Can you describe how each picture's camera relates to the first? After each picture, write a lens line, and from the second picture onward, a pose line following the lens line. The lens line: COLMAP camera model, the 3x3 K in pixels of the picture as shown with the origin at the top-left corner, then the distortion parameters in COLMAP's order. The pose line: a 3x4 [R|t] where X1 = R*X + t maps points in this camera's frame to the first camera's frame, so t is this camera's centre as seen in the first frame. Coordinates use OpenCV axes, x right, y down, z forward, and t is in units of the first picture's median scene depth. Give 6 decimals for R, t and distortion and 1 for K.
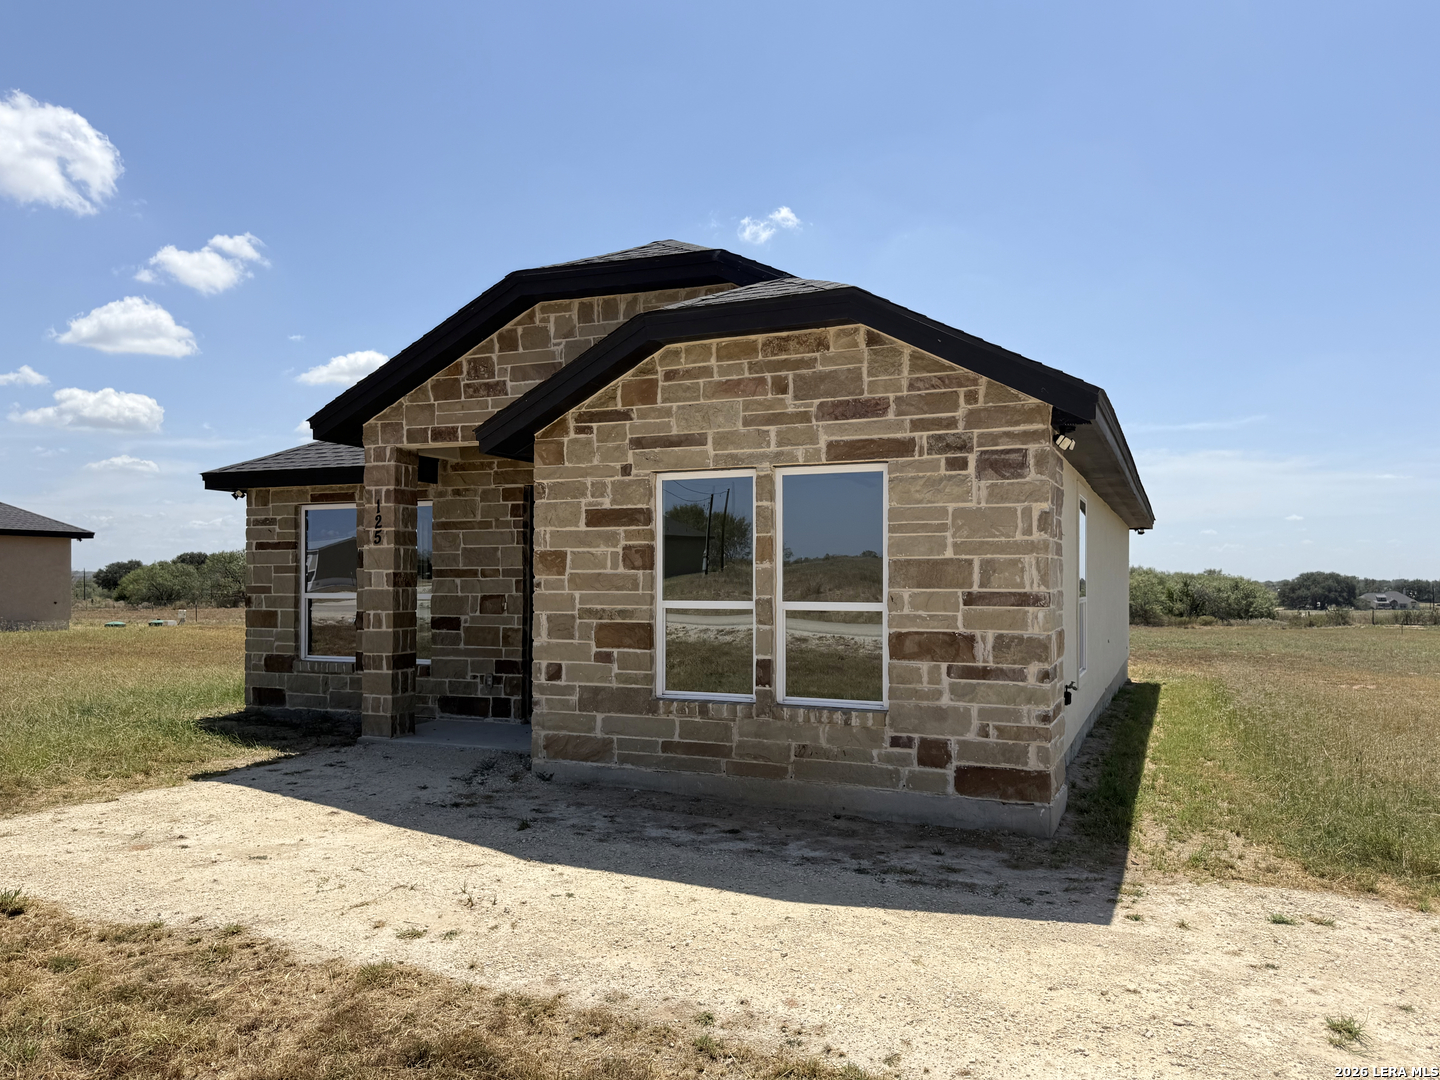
lens RADIAL K [[1031.6, 0, 722.4], [0, 1031.6, 560.3], [0, 0, 1]] dist [0.167285, -0.271893]
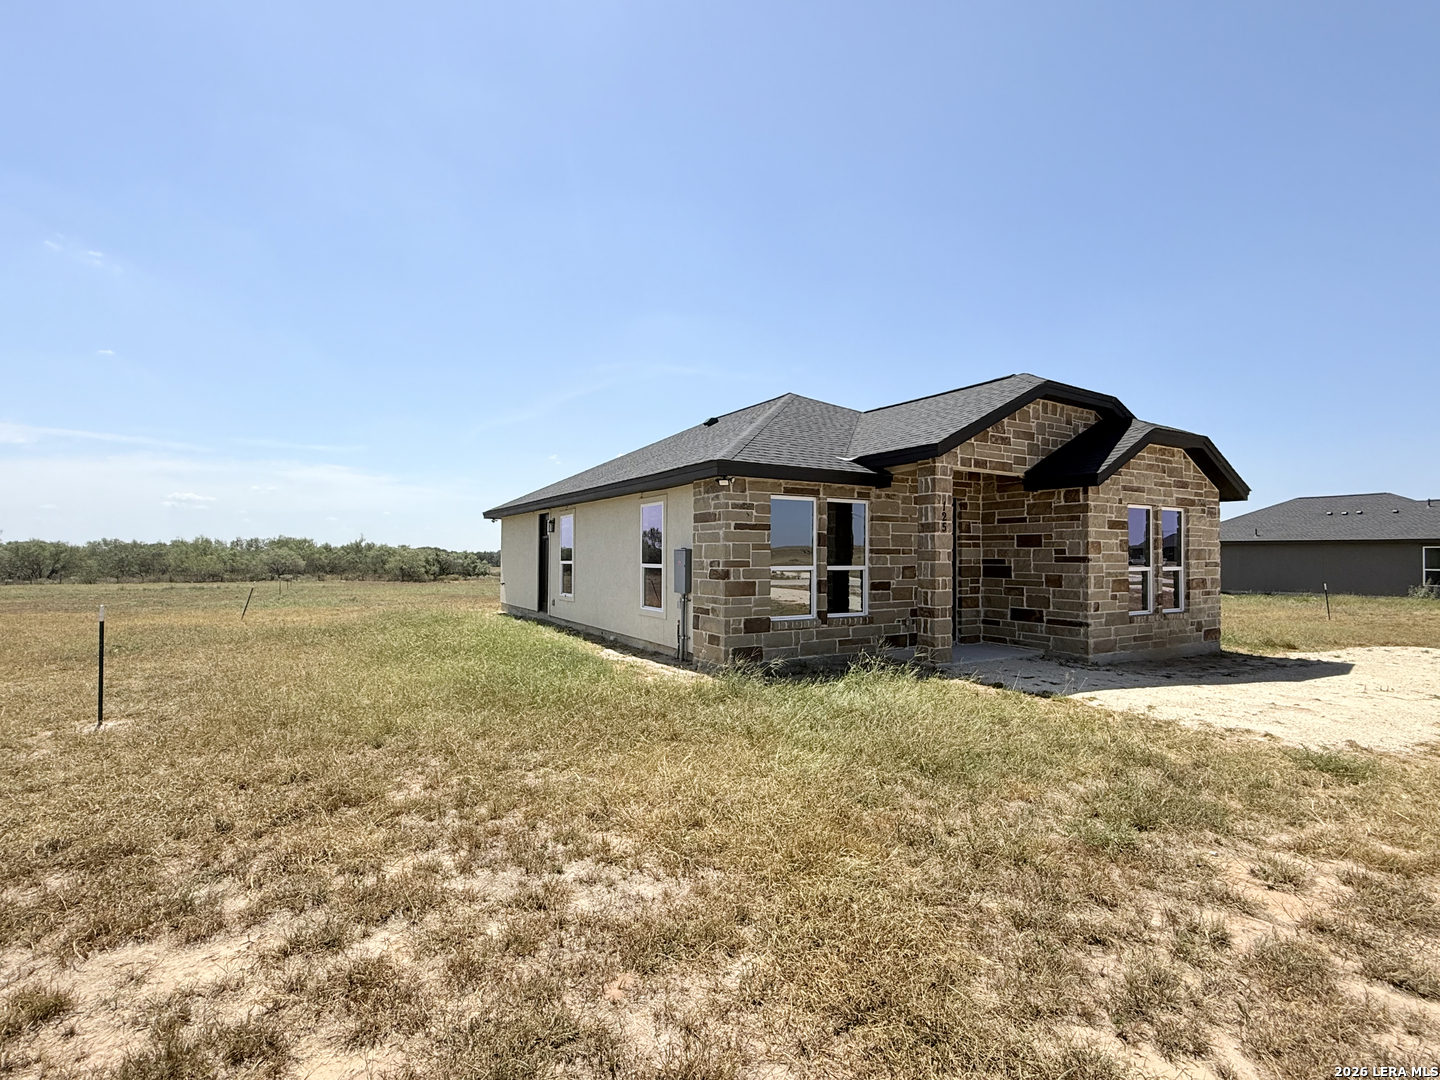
lens RADIAL K [[681.8, 0, 720.0], [0, 681.8, 540.0], [0, 0, 1]] dist [-0.001780, 0.019505]
pose [[0.584271, 0.018389, 0.811351, -1.558890], [-0.019961, 0.999766, -0.008286, 0.011932], [-0.811313, -0.011354, 0.584501, 0.844153]]
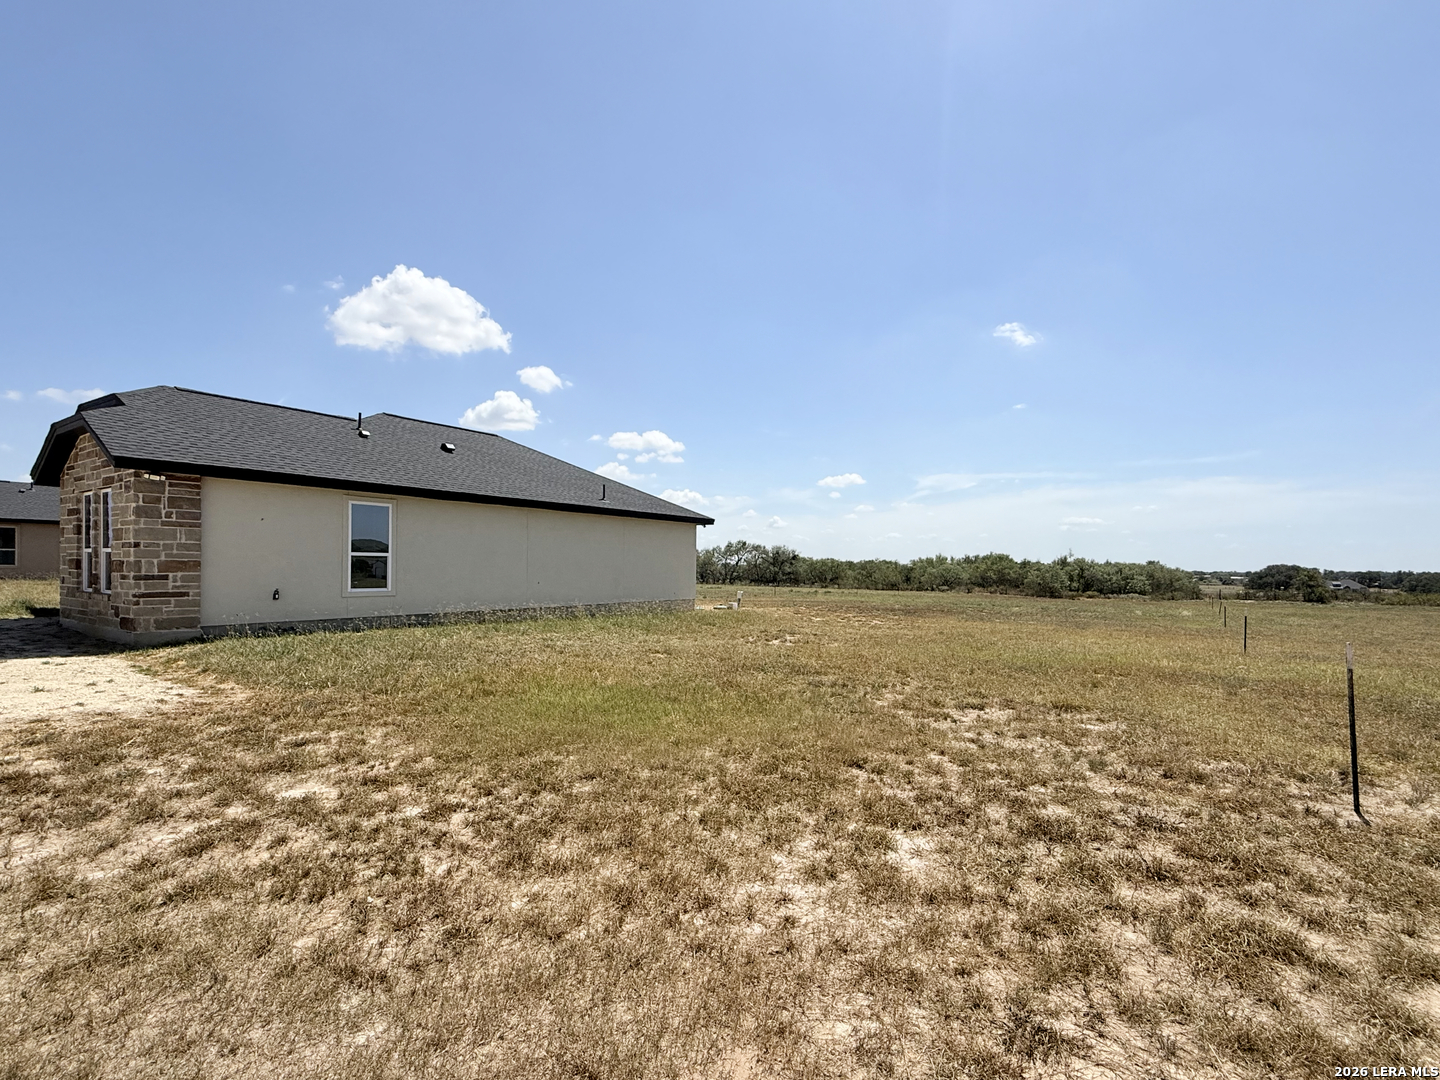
lens RADIAL K [[681.8, 0, 720.0], [0, 681.8, 540.0], [0, 0, 1]] dist [-0.001780, 0.019505]
pose [[0.980090, 0.002987, -0.198531, 1.614064], [-0.006904, 0.999795, -0.019041, 0.036996], [0.198433, 0.020032, 0.979910, -0.225765]]
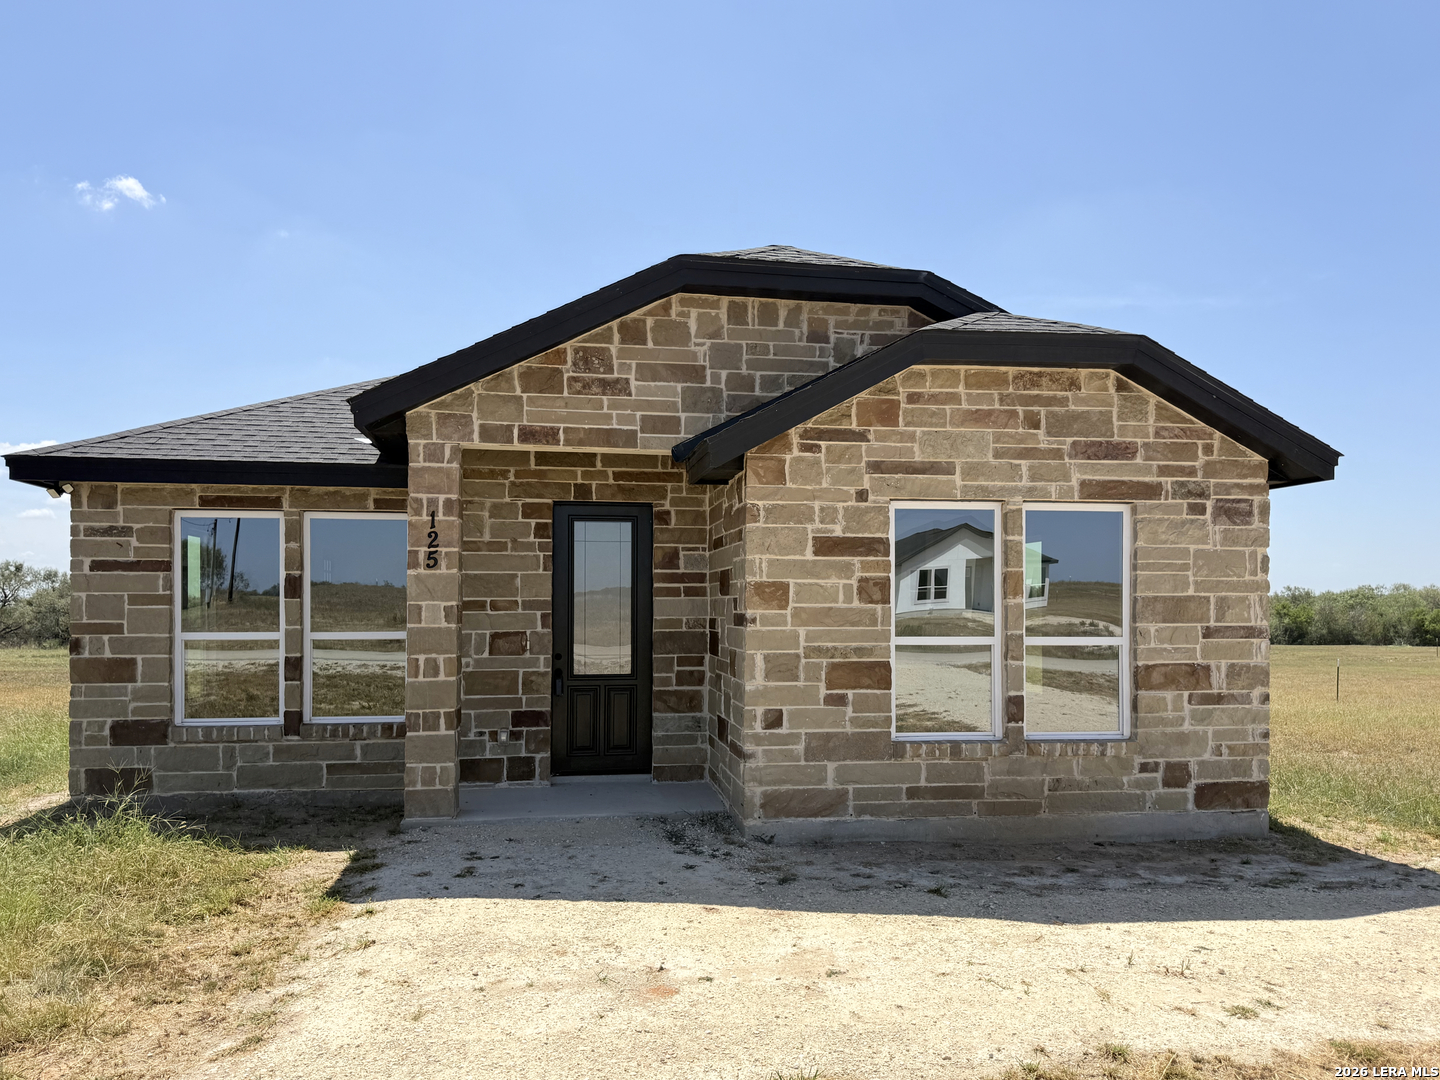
lens RADIAL K [[1038.5, 0, 723.0], [0, 1038.5, 587.3], [0, 0, 1]] dist [0.146474, -0.263223]
pose [[0.847242, 0.010159, 0.531109, -0.677116], [-0.009980, 0.999945, -0.003208, -0.001438], [-0.531113, -0.002582, 0.847297, 0.276124]]
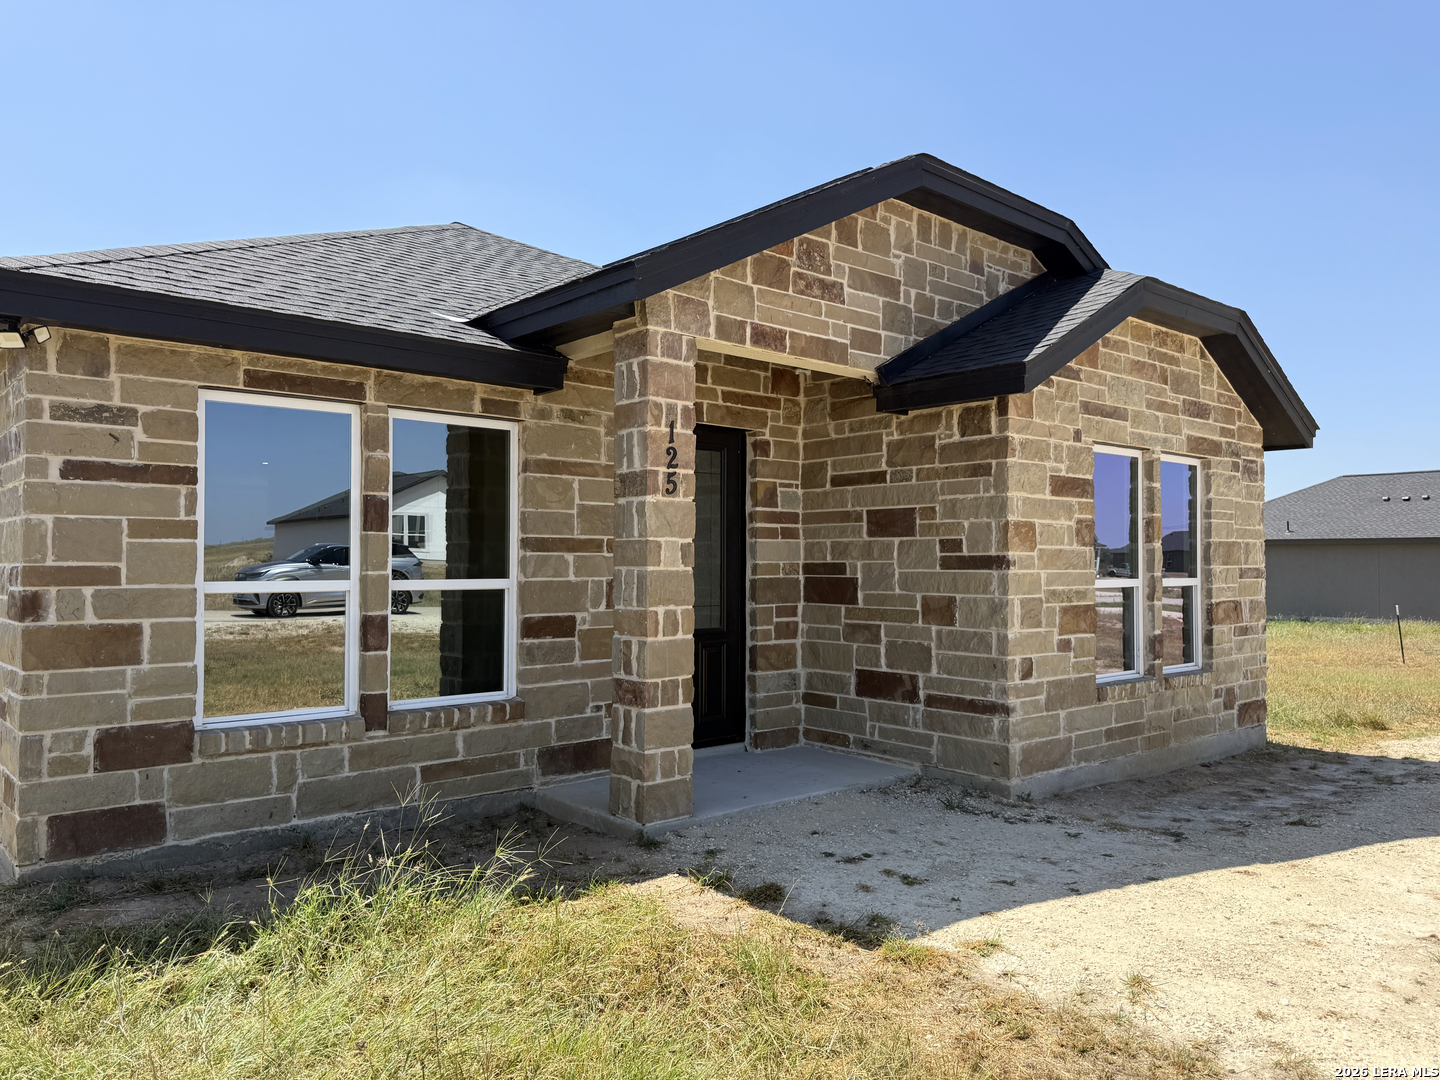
lens RADIAL K [[1022.4, 0, 711.4], [0, 1022.4, 536.7], [0, 0, 1]] dist [0.163770, -0.266222]
pose [[0.437136, 0.024501, 0.899061, -1.025247], [-0.018258, 0.999665, -0.018365, 0.022870], [-0.899210, -0.008387, 0.437437, 0.875261]]
